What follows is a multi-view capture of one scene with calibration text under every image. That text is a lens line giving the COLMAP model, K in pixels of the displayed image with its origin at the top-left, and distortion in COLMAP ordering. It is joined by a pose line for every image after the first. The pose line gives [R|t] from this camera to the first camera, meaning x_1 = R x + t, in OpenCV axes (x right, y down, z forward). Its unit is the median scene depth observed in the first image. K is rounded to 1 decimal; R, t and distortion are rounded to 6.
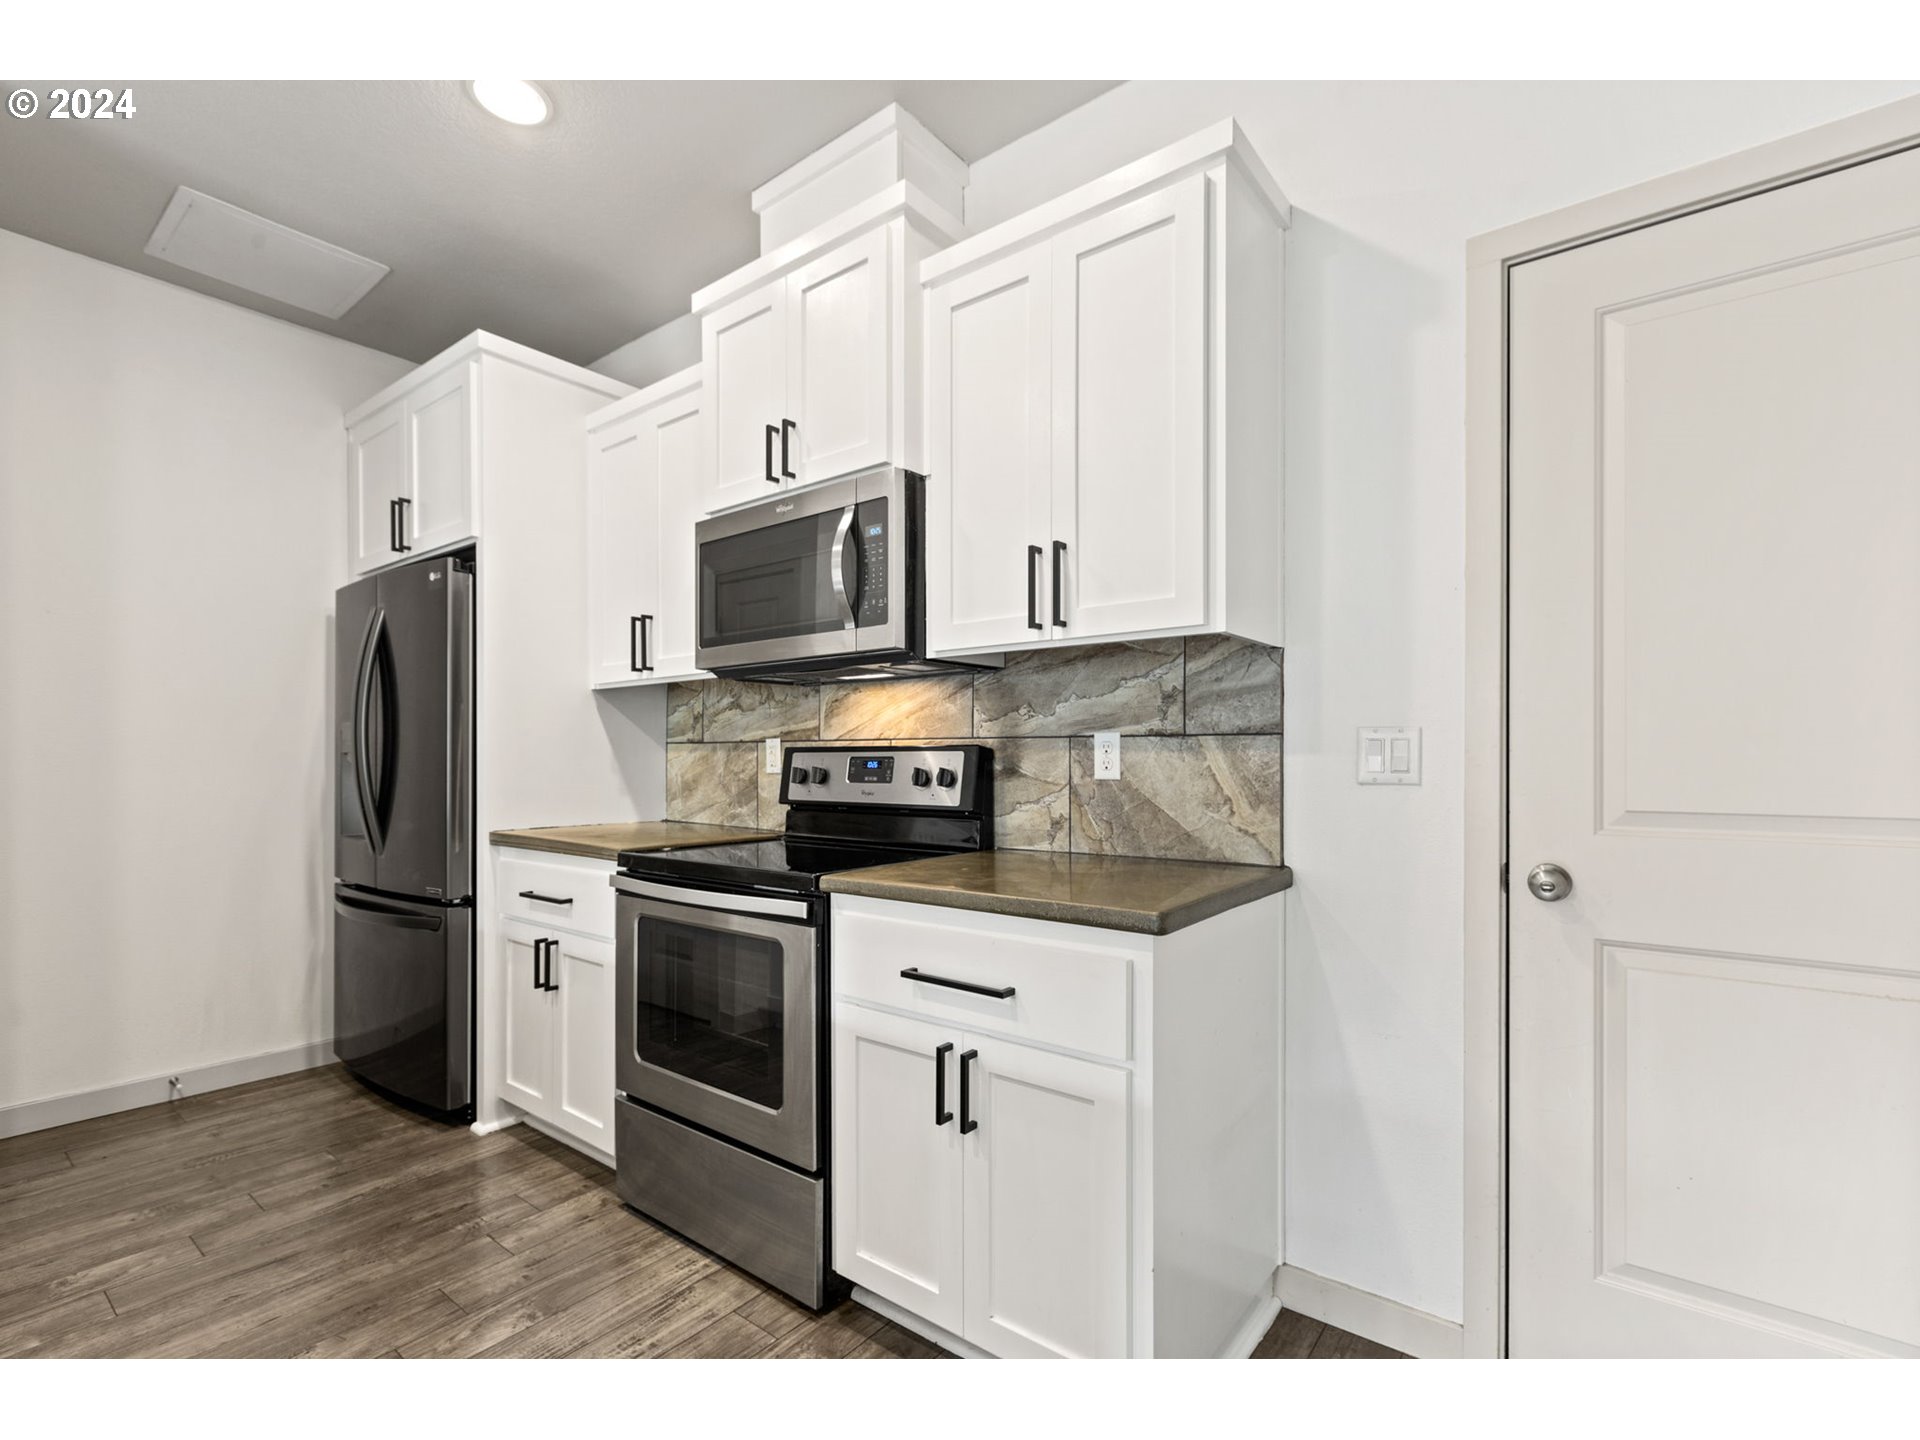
lens RADIAL K [[867.6, 0, 969.7], [0, 867.6, 754.6], [0, 0, 1]] dist [0.001102, 0.000251]
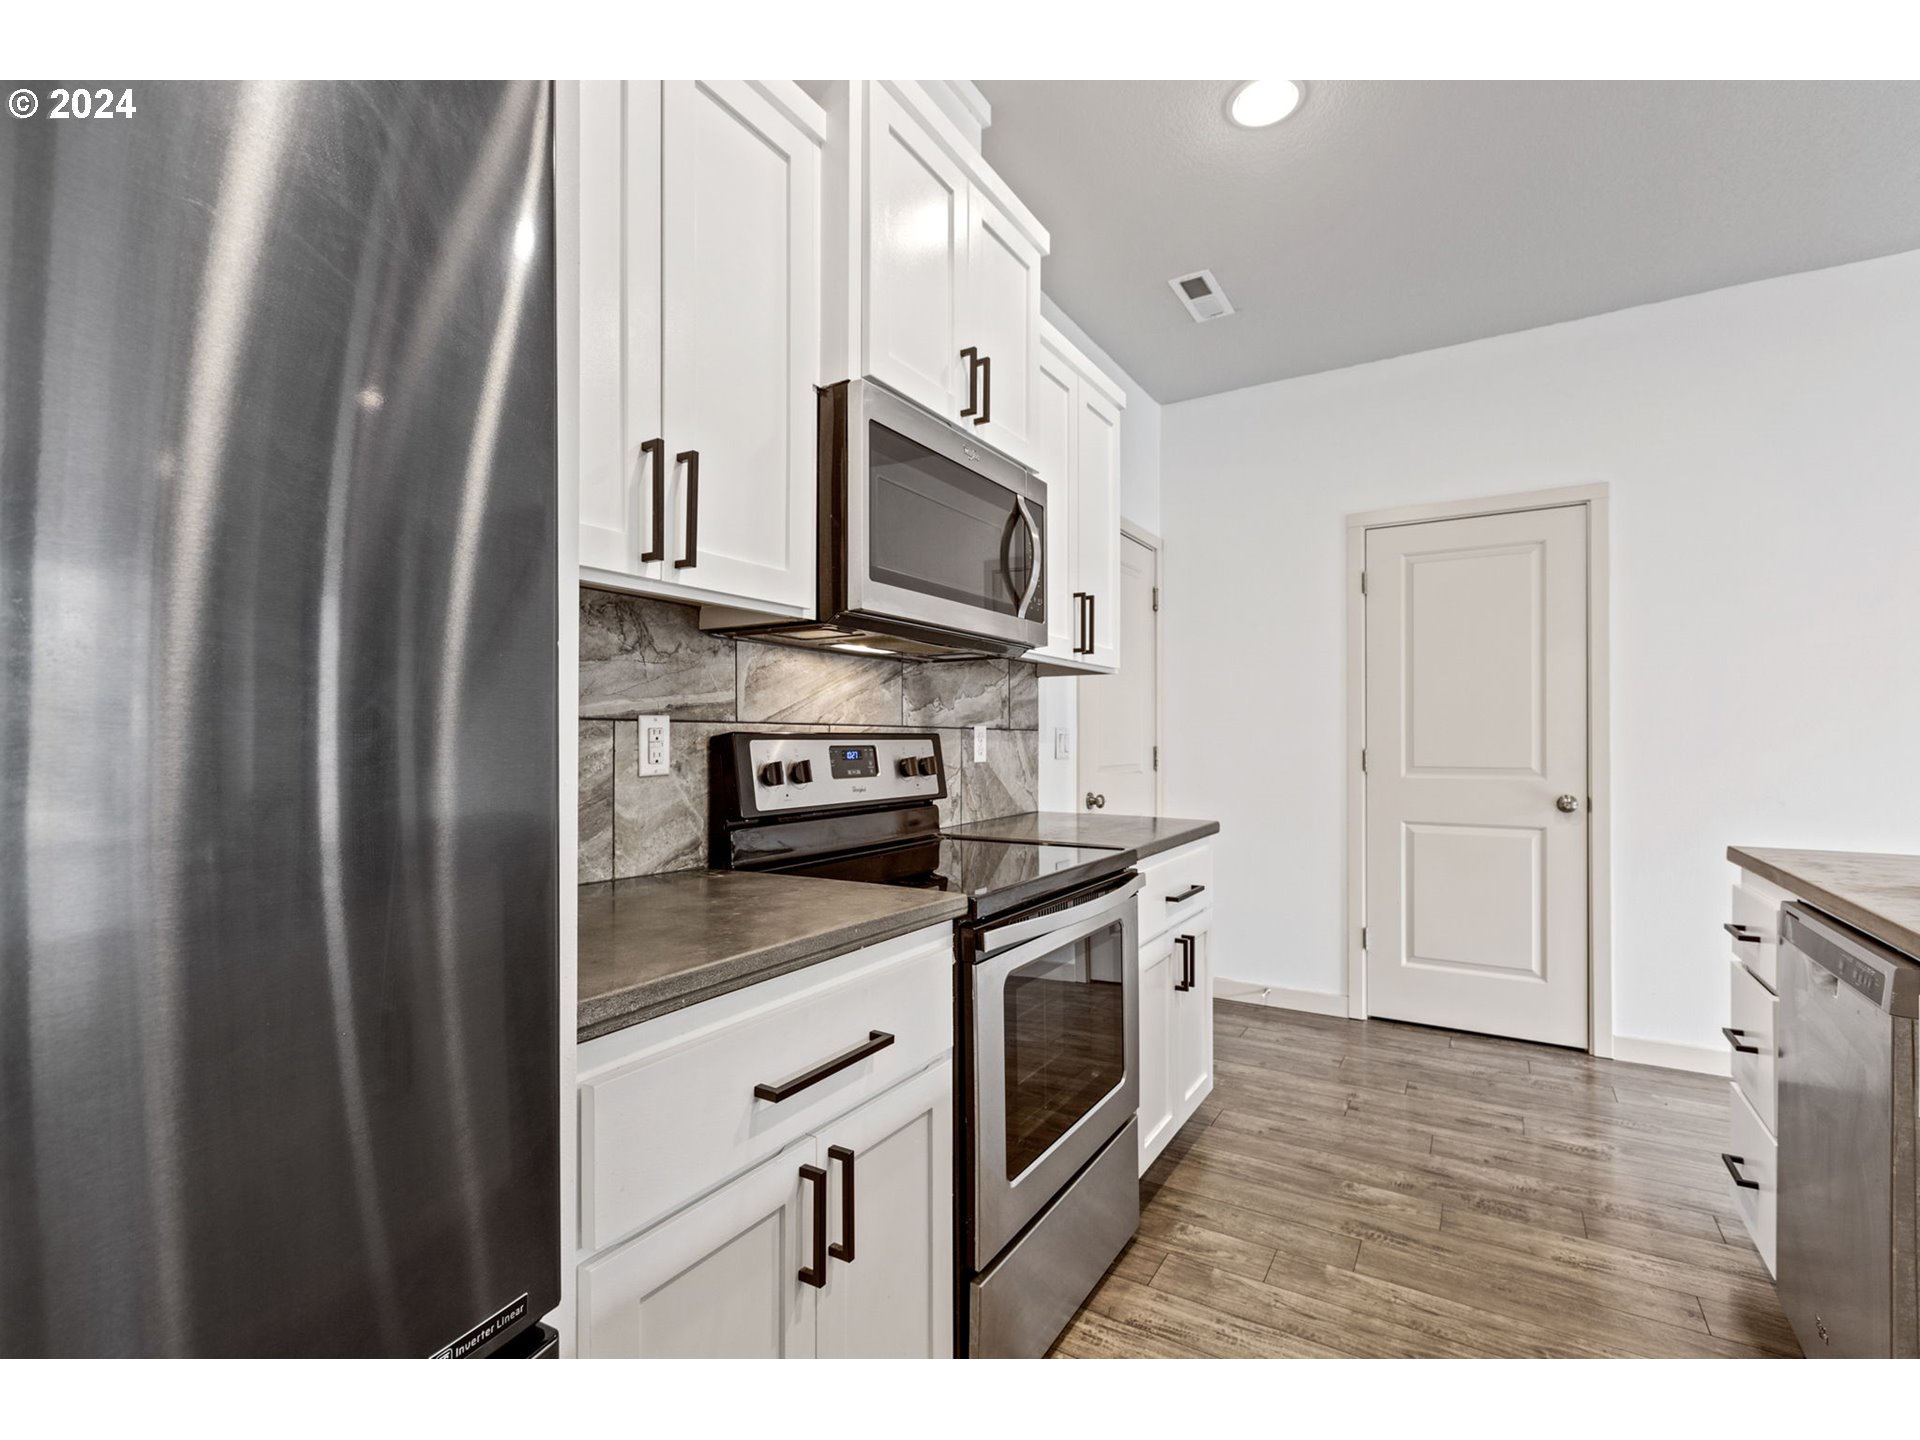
lens RADIAL K [[870.3, 0, 963.8], [0, 870.3, 733.4], [0, 0, 1]] dist [0.001104, 0.000621]
pose [[-0.103047, 0.009288, 0.994633, -0.994113], [-0.002571, 0.999951, -0.009604, -0.001606], [-0.994673, -0.003547, -0.103018, 1.027763]]
